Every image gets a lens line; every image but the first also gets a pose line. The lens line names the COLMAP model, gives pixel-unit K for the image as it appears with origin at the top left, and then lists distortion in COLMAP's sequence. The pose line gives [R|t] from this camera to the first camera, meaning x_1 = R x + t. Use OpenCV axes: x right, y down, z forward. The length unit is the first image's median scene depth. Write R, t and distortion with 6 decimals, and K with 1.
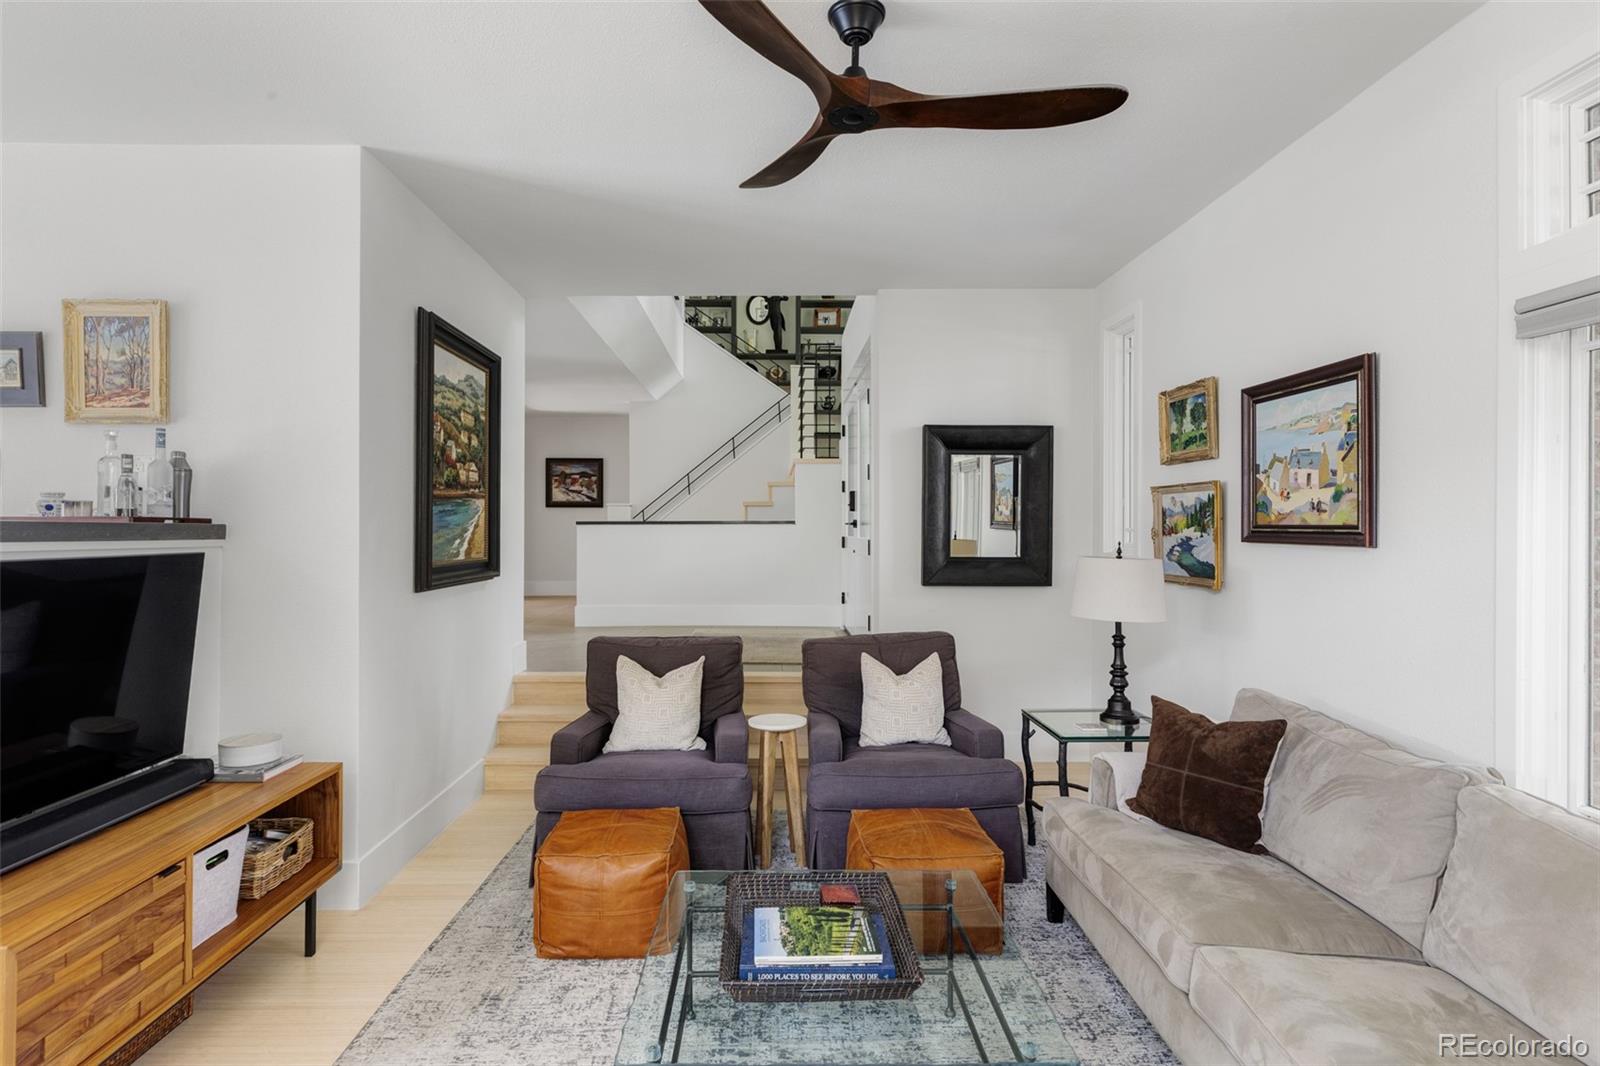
lens RADIAL K [[836.7, 0, 790.2], [0, 836.7, 522.8], [0, 0, 1]] dist [0.002508, 0.000740]
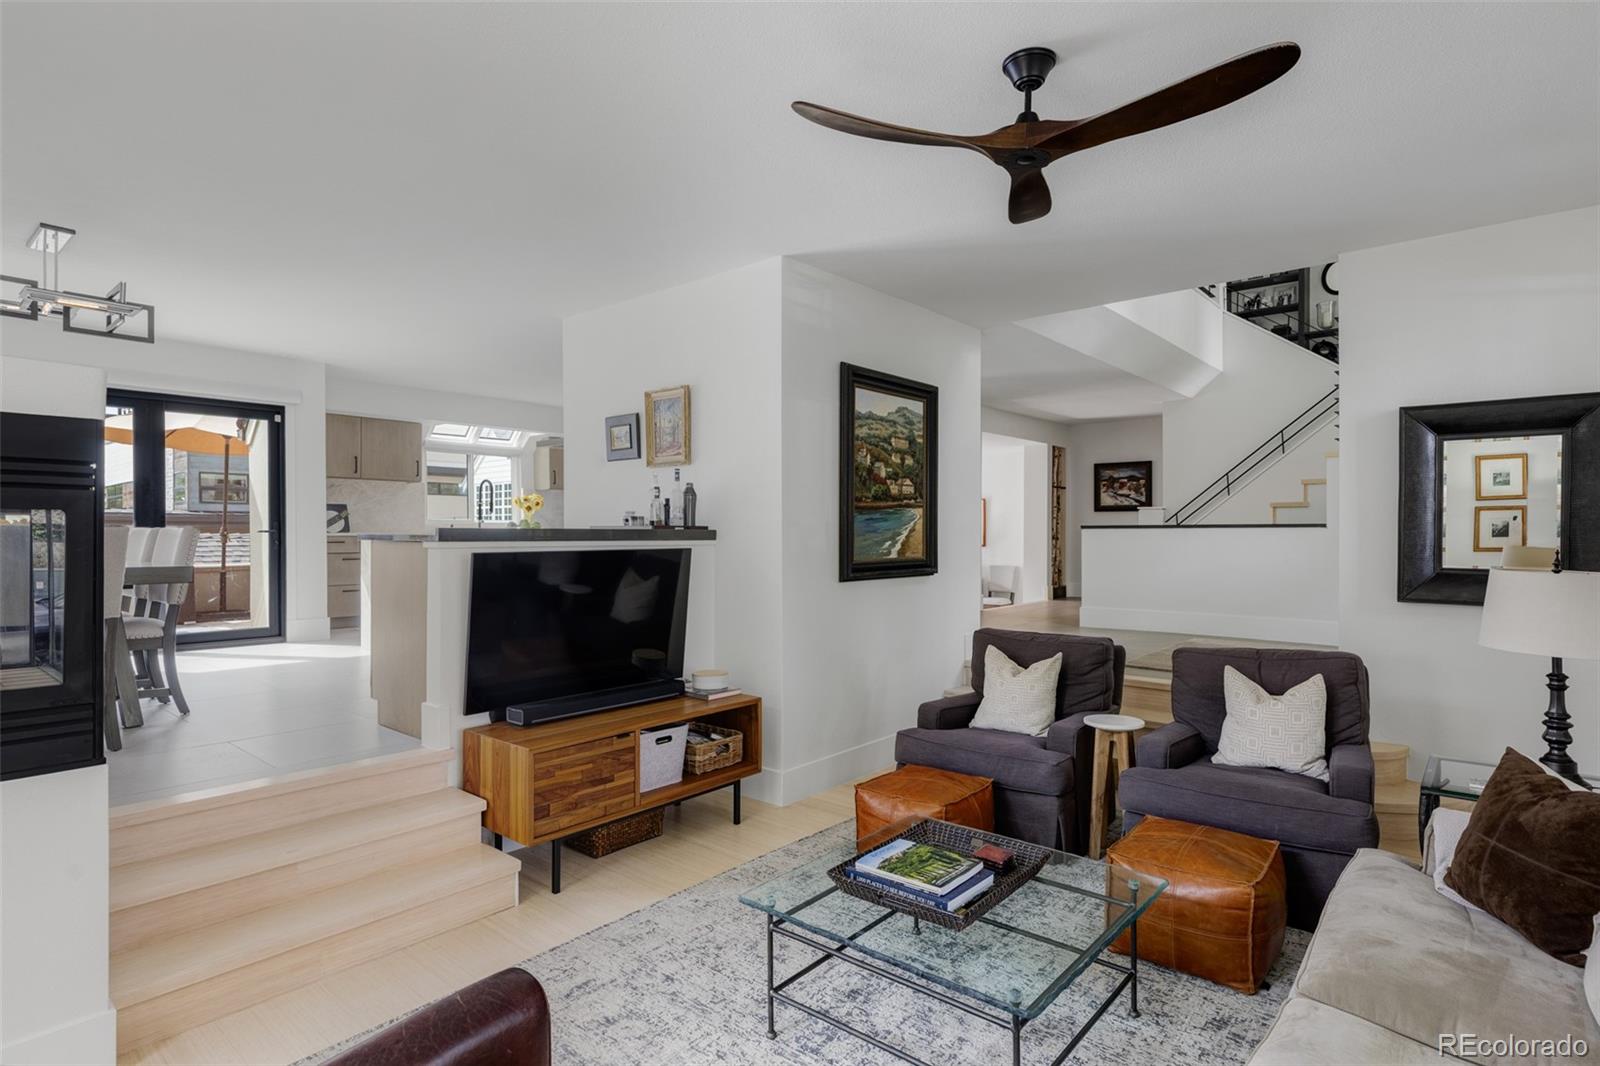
lens RADIAL K [[836.7, 0, 812.7], [0, 836.7, 536.8], [0, 0, 1]] dist [0.002508, 0.000740]
pose [[0.754892, 0.003261, -0.655840, 0.431961], [0.004989, 0.999930, 0.010715, -0.001208], [0.655830, -0.011361, 0.754823, -0.011936]]
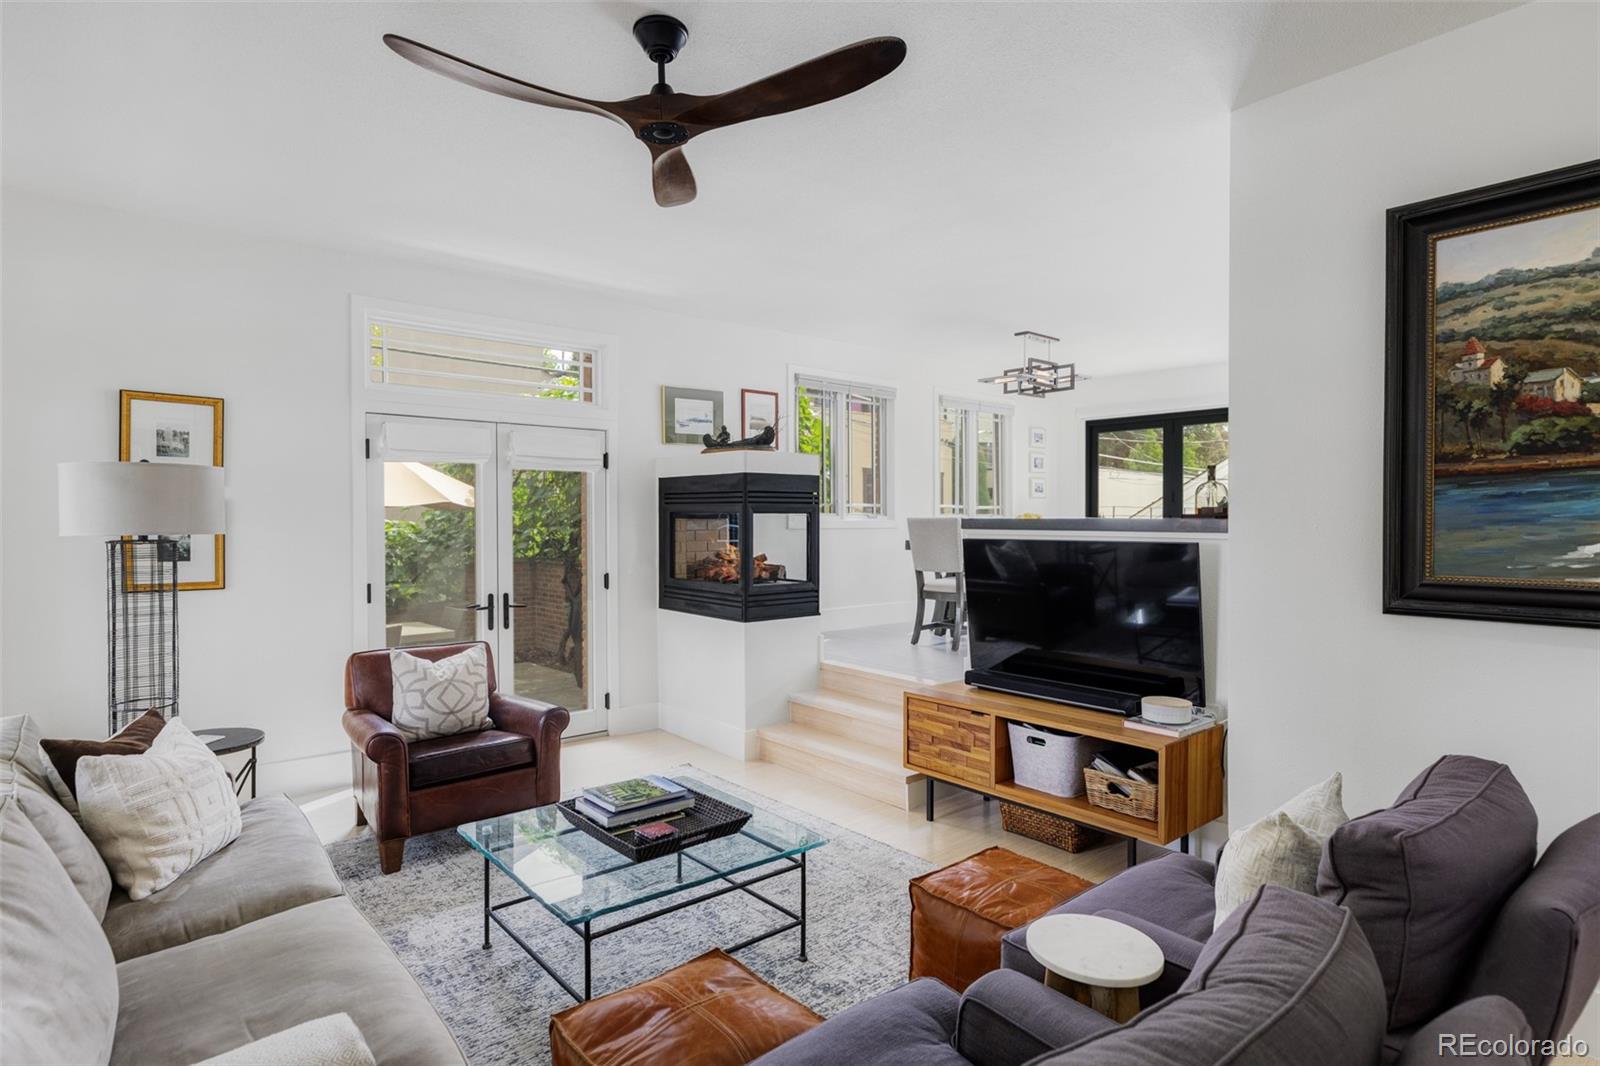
lens RADIAL K [[836.7, 0, 806.9], [0, 836.7, 534.6], [0, 0, 1]] dist [0.002508, 0.000740]
pose [[-0.776835, 0.007840, -0.629656, 0.444823], [0.003547, 0.999961, 0.008075, 0.009723], [0.629695, 0.004040, -0.776832, 1.433755]]
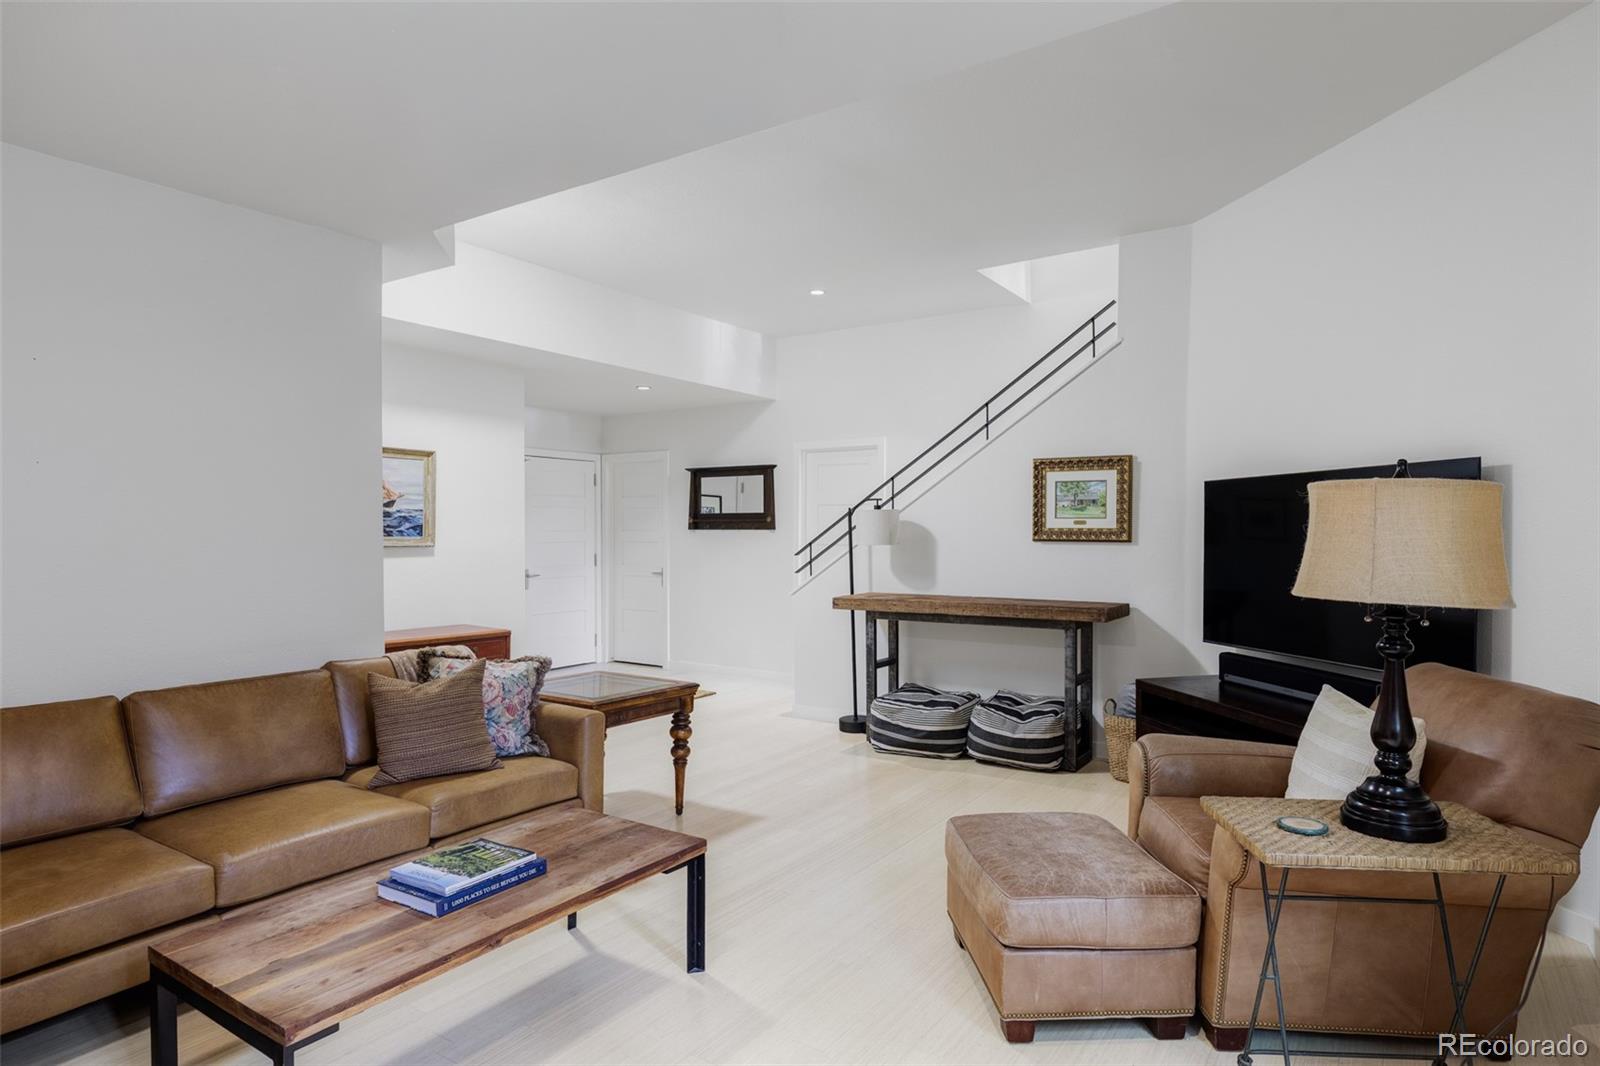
lens RADIAL K [[884.5, 0, 805.7], [0, 884.5, 531.3], [0, 0, 1]] dist [-0.003023, -0.000683]
pose [[0.566913, -0.005797, 0.823757, -0.435248], [-0.007716, 0.999894, 0.012346, 0.002862], [-0.823742, -0.013355, 0.566808, -0.055410]]
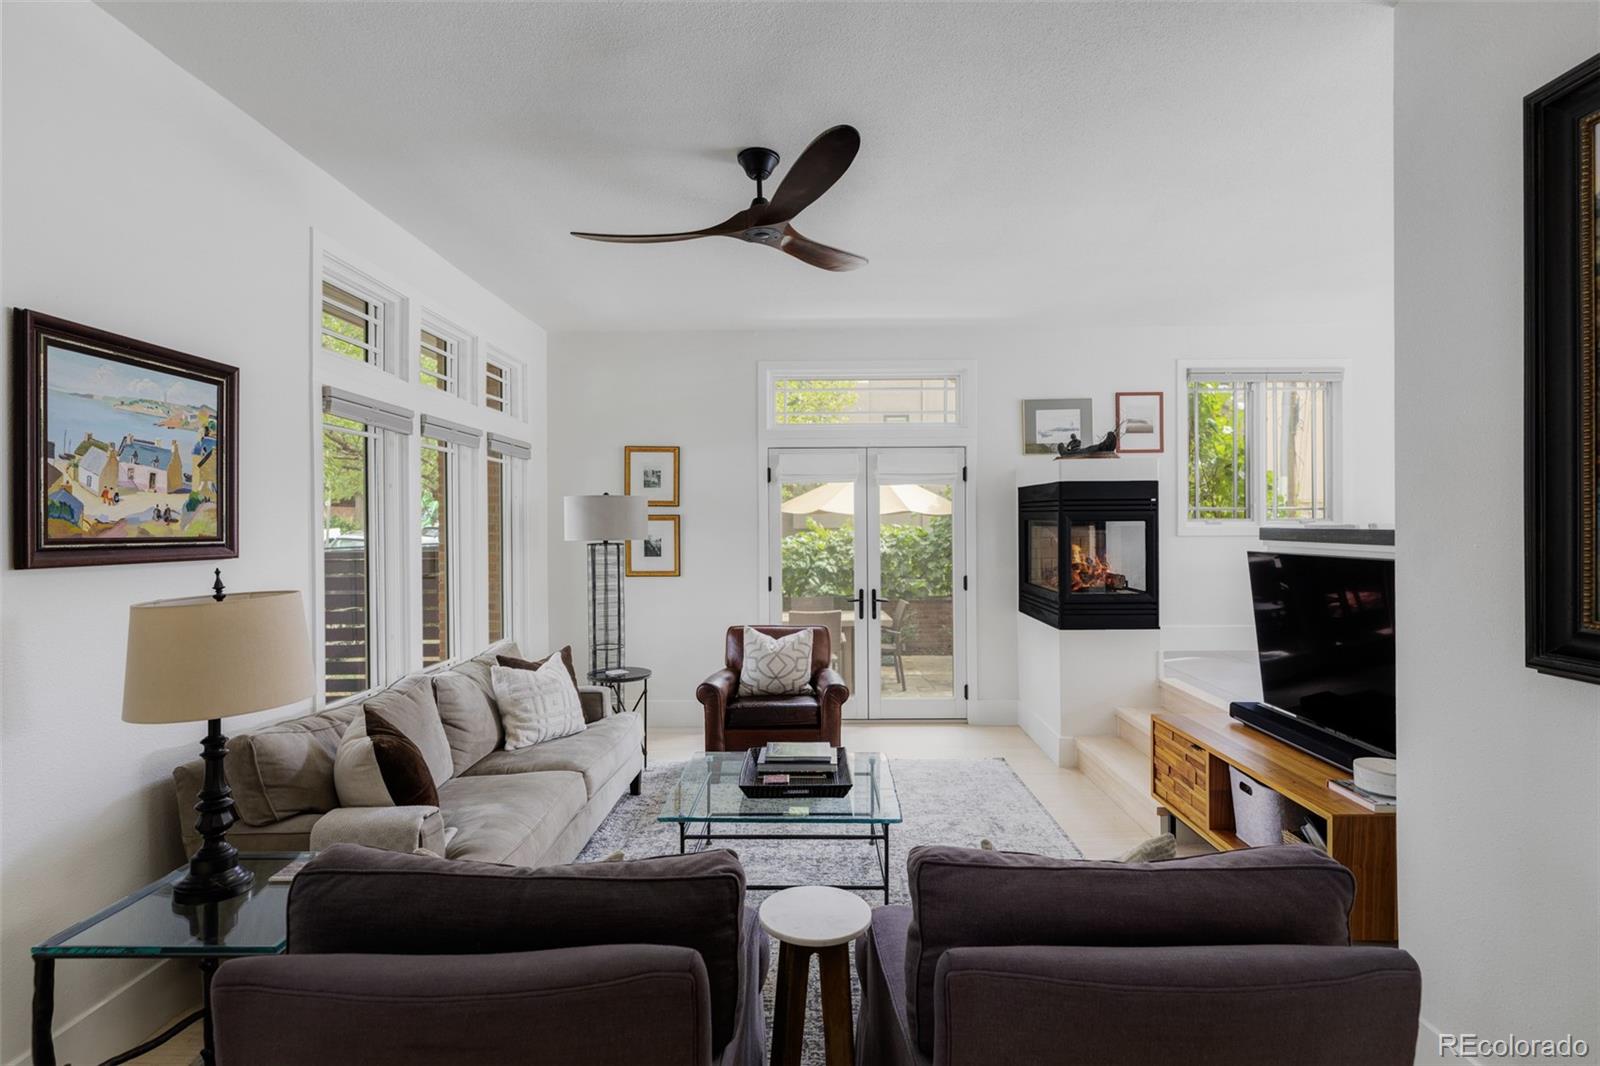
lens RADIAL K [[836.7, 0, 823.2], [0, 836.7, 529.8], [0, 0, 1]] dist [0.002508, 0.000740]
pose [[-0.999592, 0.002048, 0.028489, -0.043035], [0.002046, 0.999998, -0.000103, -0.003200], [-0.028489, -0.000045, -0.999594, 1.740283]]
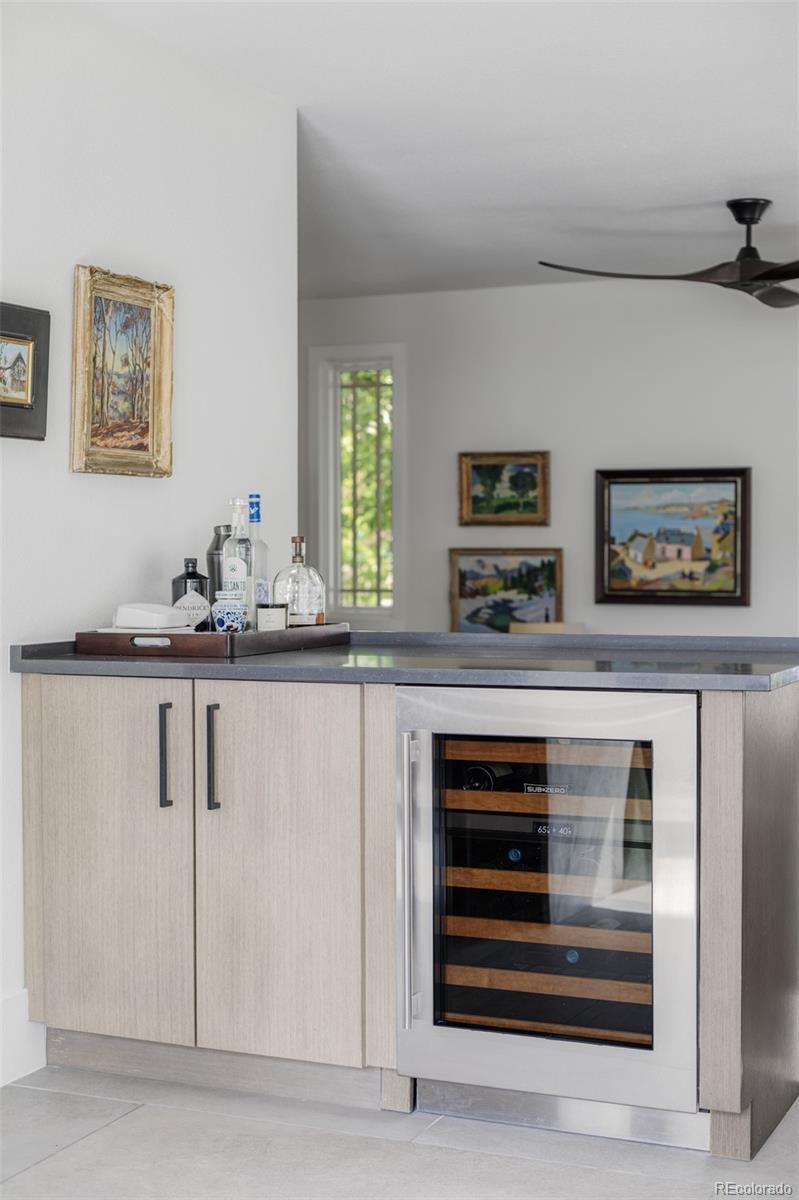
lens RADIAL K [[1701.0, 0, 400.8], [0, 1701.0, 596.8], [0, 0, 1]] dist [0.016912, 0.000000]
pose [[0.430355, -0.029092, 0.902191, -1.839212], [-0.002978, 0.999429, 0.033648, -0.070314], [-0.902655, -0.017167, 0.430022, 0.266873]]
